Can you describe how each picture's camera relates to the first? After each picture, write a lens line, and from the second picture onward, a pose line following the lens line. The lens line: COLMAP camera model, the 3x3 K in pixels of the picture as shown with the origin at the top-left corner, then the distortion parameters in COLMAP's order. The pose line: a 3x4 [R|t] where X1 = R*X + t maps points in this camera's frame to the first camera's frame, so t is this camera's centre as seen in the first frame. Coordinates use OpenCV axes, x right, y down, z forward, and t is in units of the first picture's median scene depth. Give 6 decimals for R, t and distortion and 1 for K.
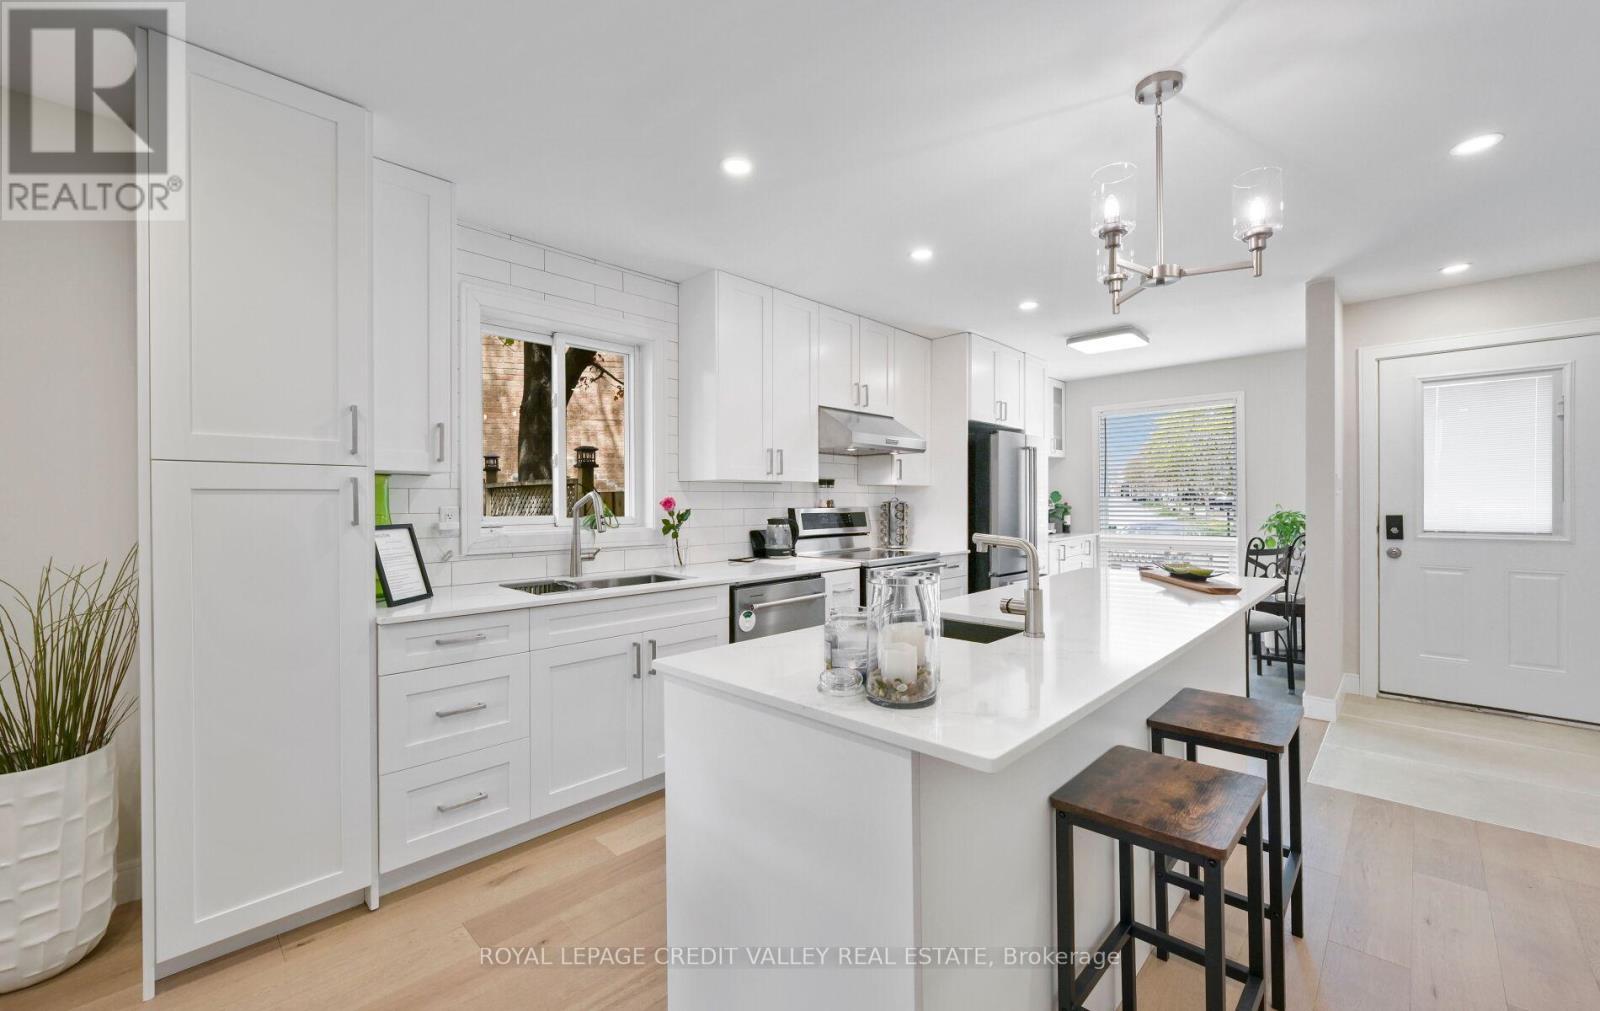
lens RADIAL K [[635.2, 0, 795.7], [0, 635.2, 505.4], [0, 0, 1]] dist [0.001064, 0.000043]
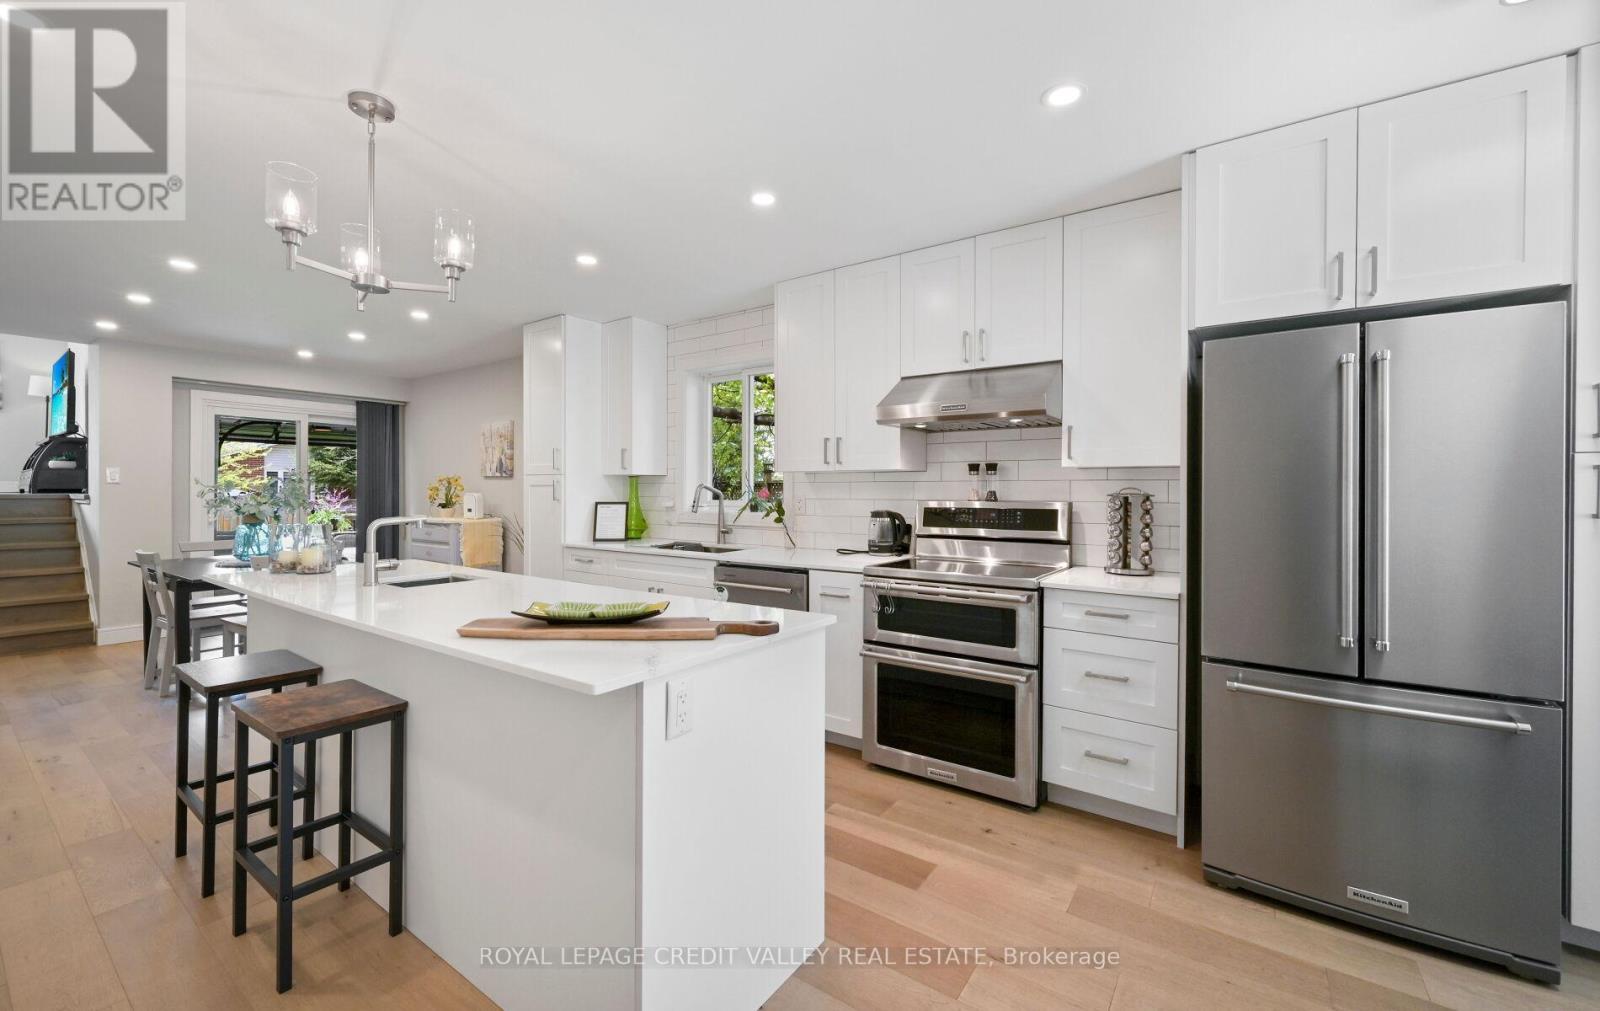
lens RADIAL K [[643.3, 0, 802.0], [0, 643.3, 491.6], [0, 0, 1]] dist [-0.001136, 0.000040]
pose [[0.158784, 0.008130, -0.987280, 0.861441], [-0.010531, 0.999923, 0.006541, -0.012188], [0.987257, 0.009358, 0.158857, 0.750889]]
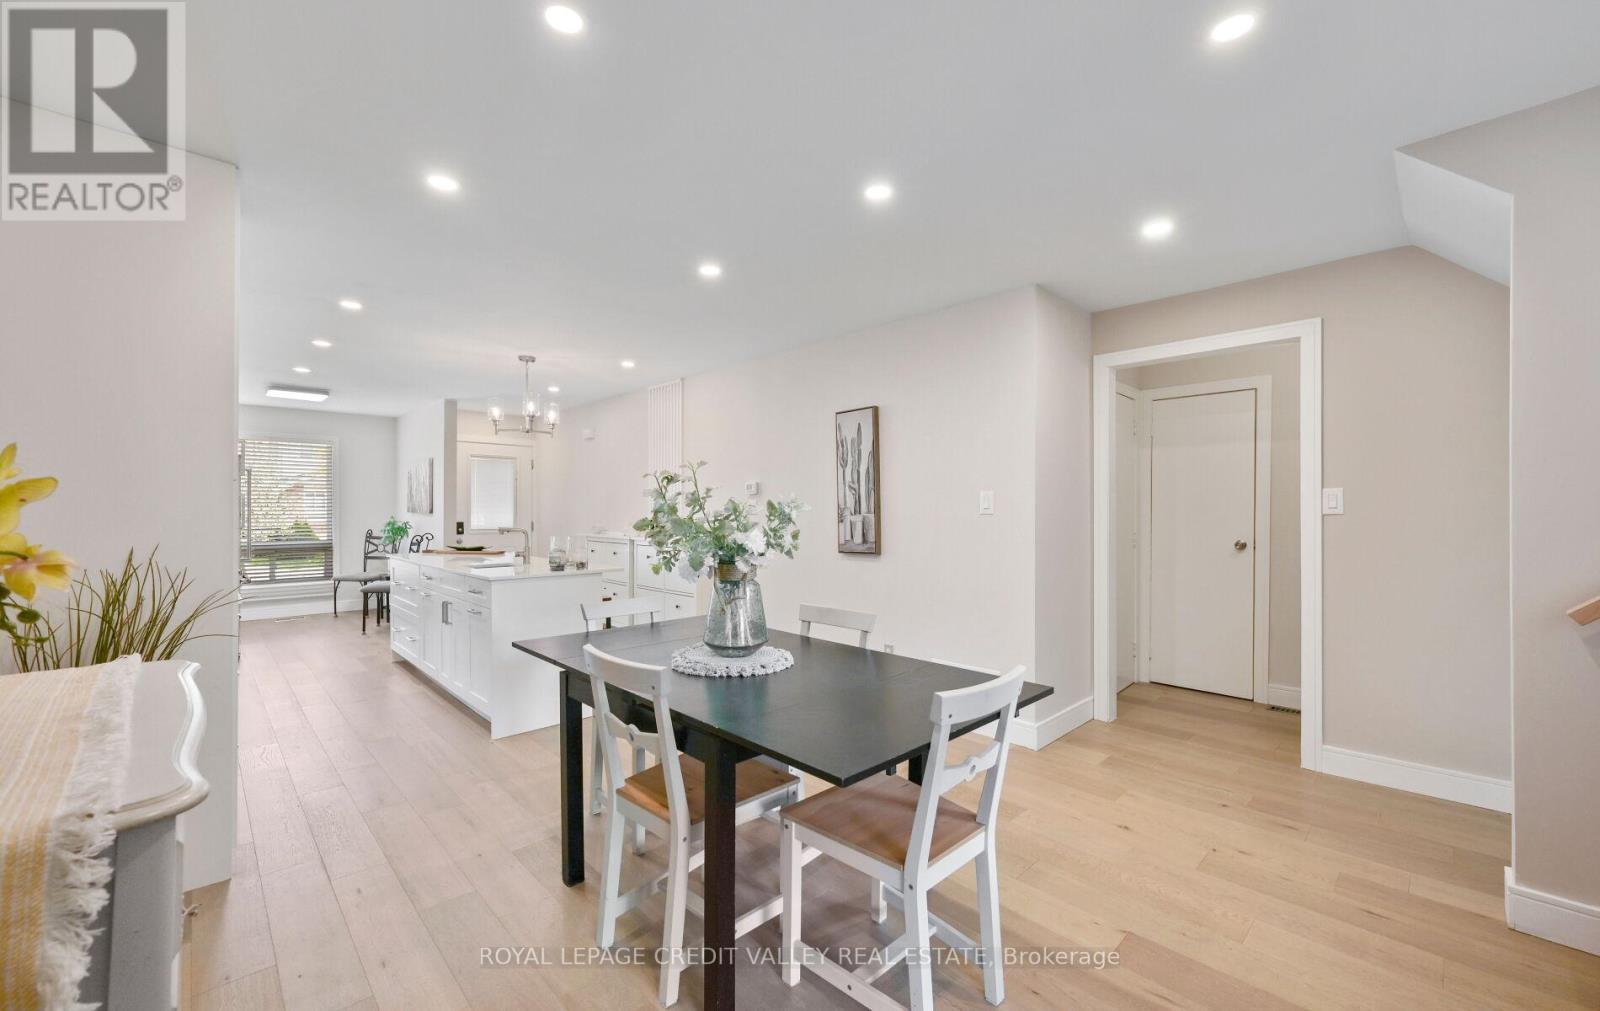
lens RADIAL K [[635.2, 0, 795.7], [0, 635.2, 505.4], [0, 0, 1]] dist [0.001064, 0.000043]
pose [[0.034477, 0.016647, 0.999267, -0.990112], [0.004954, 0.999846, -0.016827, 0.002852], [-0.999393, 0.005531, 0.034389, -0.103679]]
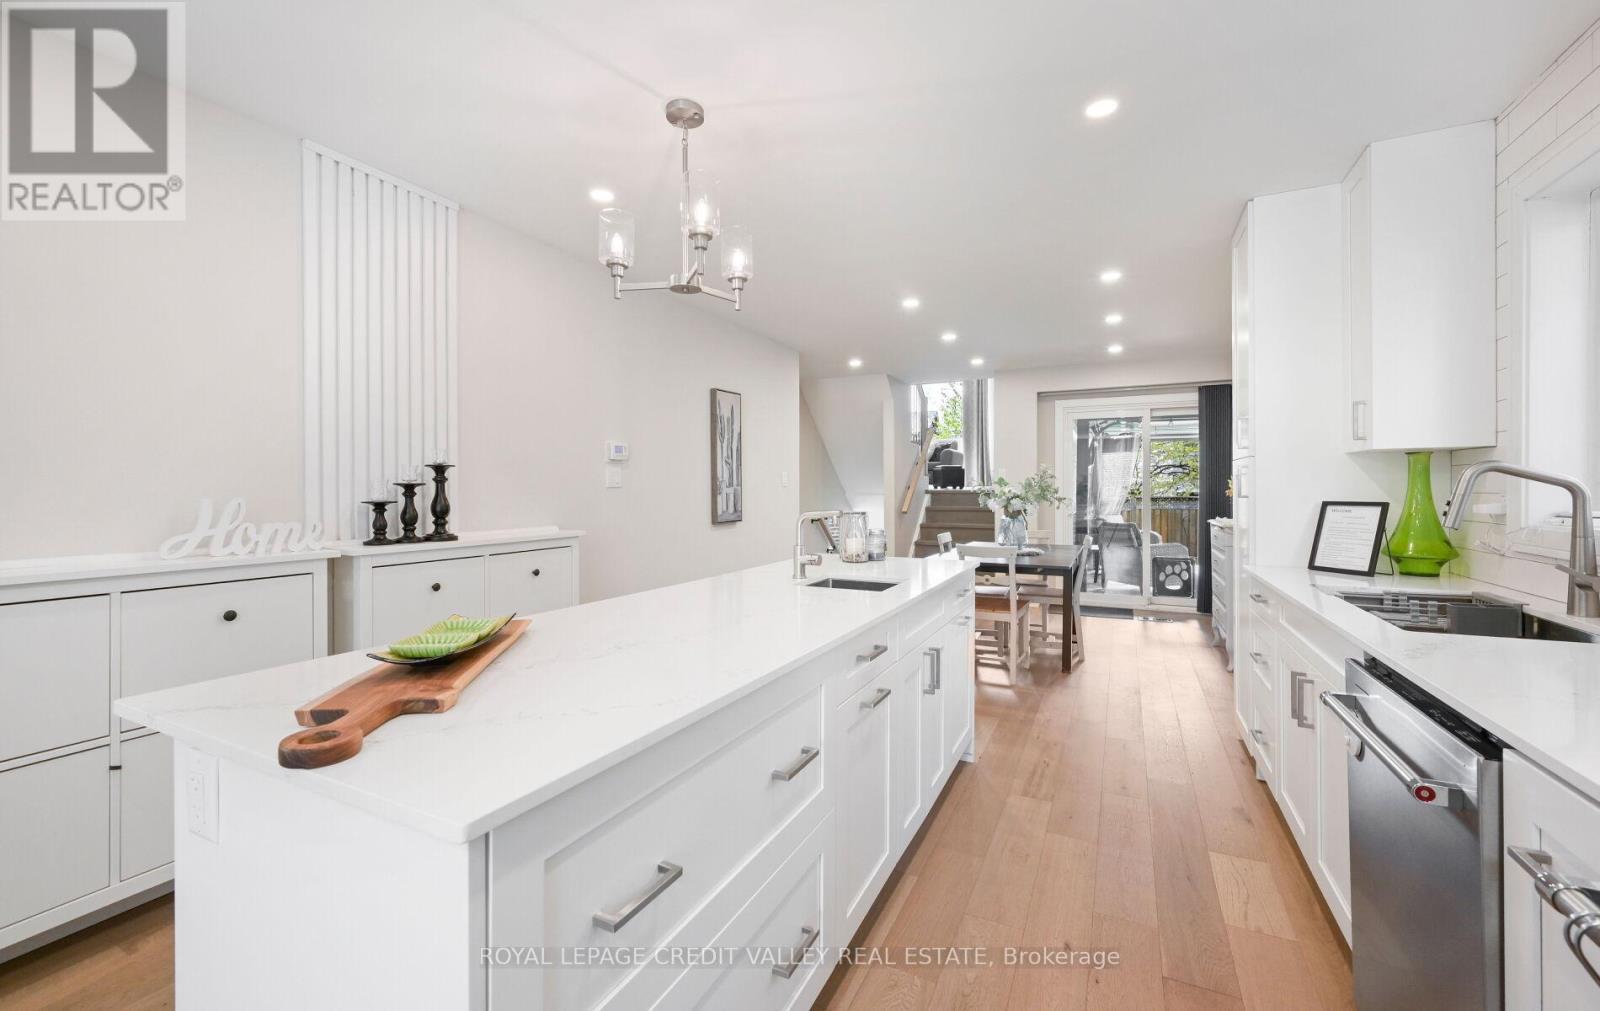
lens RADIAL K [[643.3, 0, 802.0], [0, 643.3, 491.6], [0, 0, 1]] dist [-0.001136, 0.000040]
pose [[-0.950151, 0.012250, -0.311549, 0.359079], [0.008722, 0.999881, 0.012715, -0.004968], [0.311668, 0.009363, -0.950145, 1.036936]]
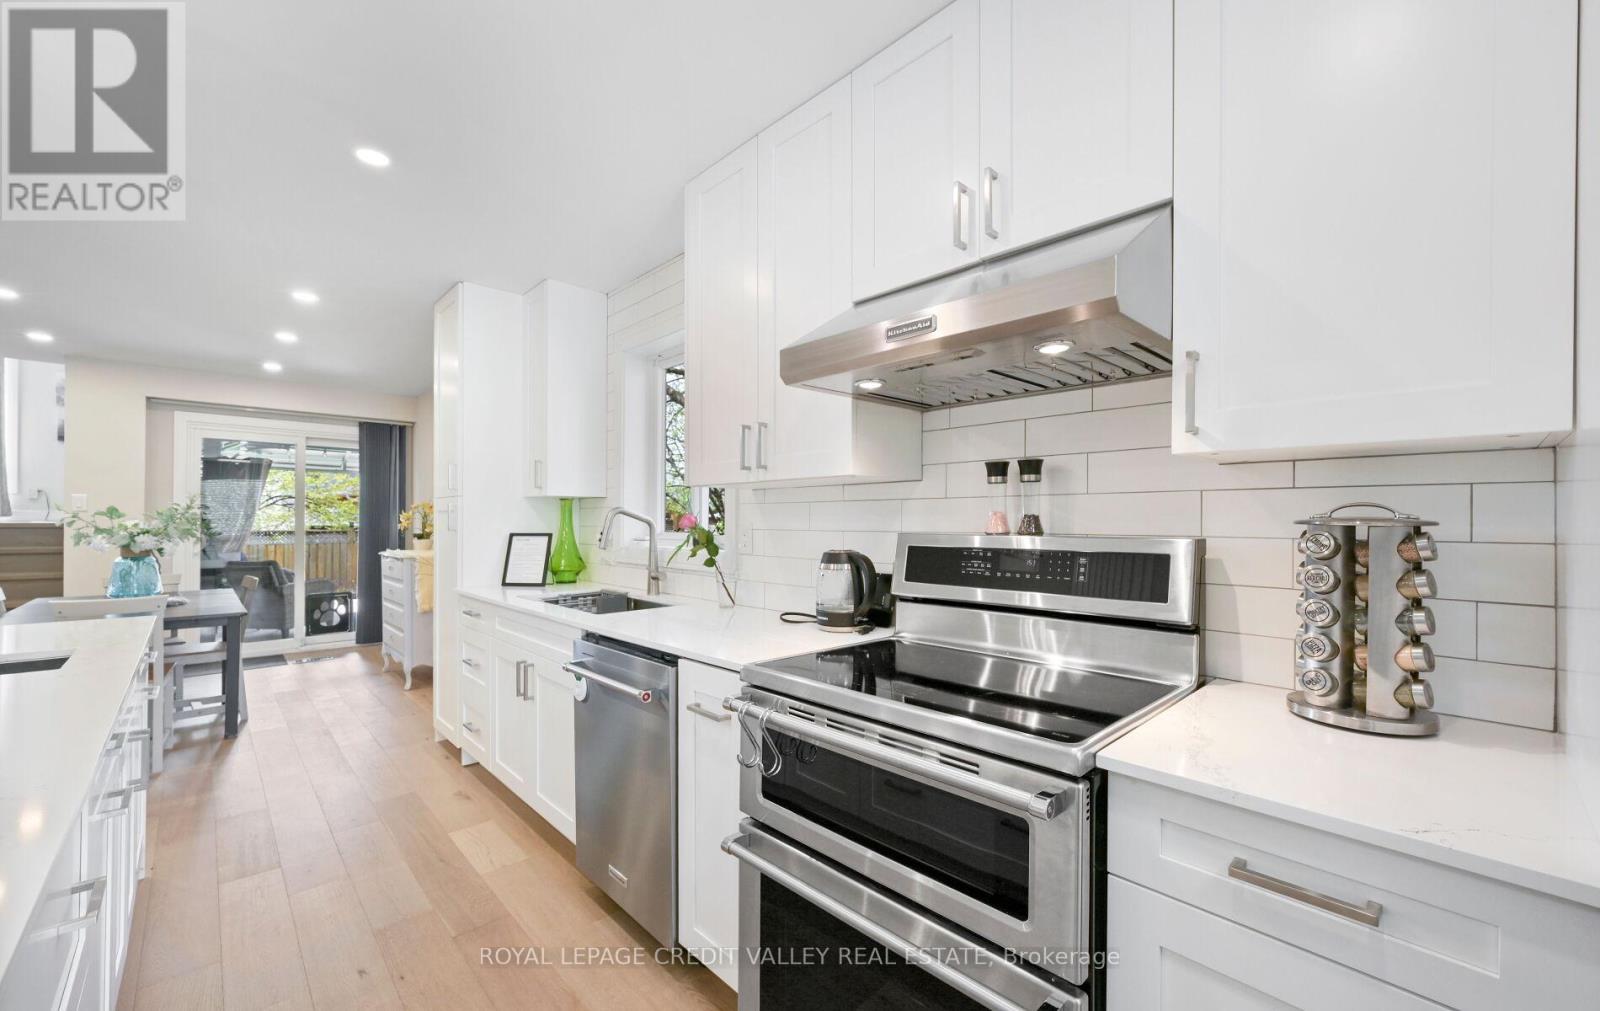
lens RADIAL K [[641.0, 0, 799.6], [0, 641.0, 519.8], [0, 0, 1]] dist [-0.001847, -0.000274]
pose [[-0.038016, 0.005097, -0.999264, 0.493004], [-0.008886, 0.999946, 0.005439, -0.007680], [0.999238, 0.009087, -0.037968, 0.995915]]
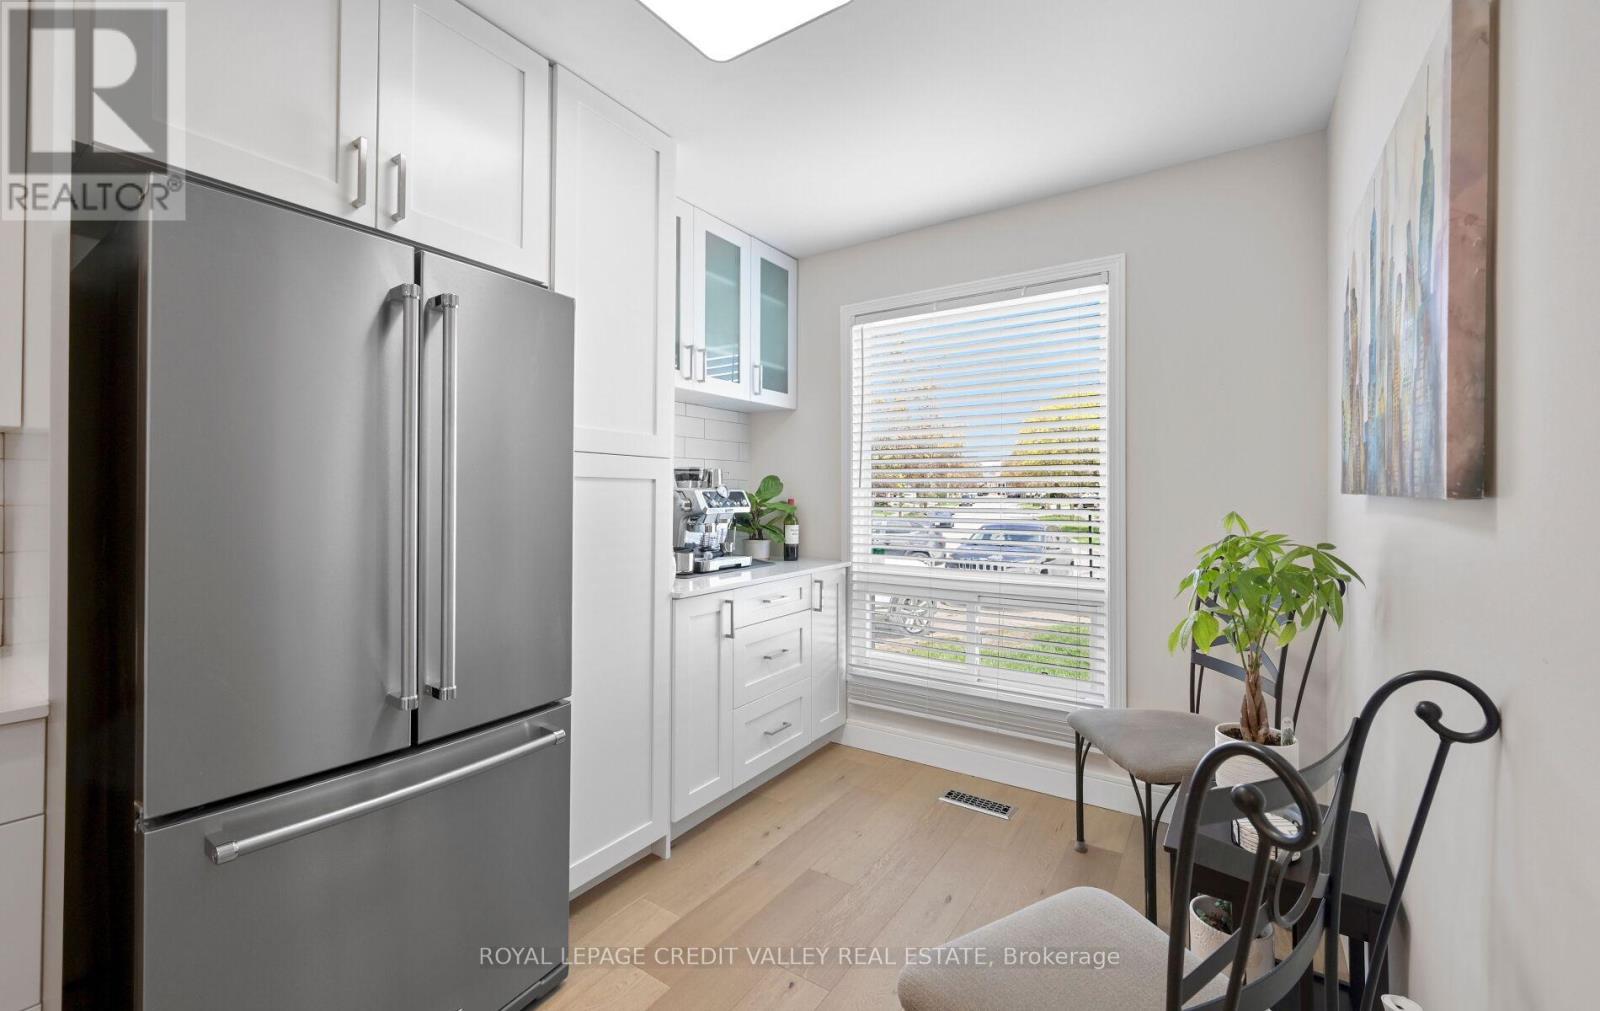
lens RADIAL K [[643.3, 0, 802.0], [0, 643.3, 491.6], [0, 0, 1]] dist [-0.001136, 0.000040]
pose [[0.985378, 0.012800, 0.169899, 0.596234], [-0.010966, 0.999871, -0.011725, -0.007687], [-0.170027, 0.009691, 0.985392, 0.867652]]
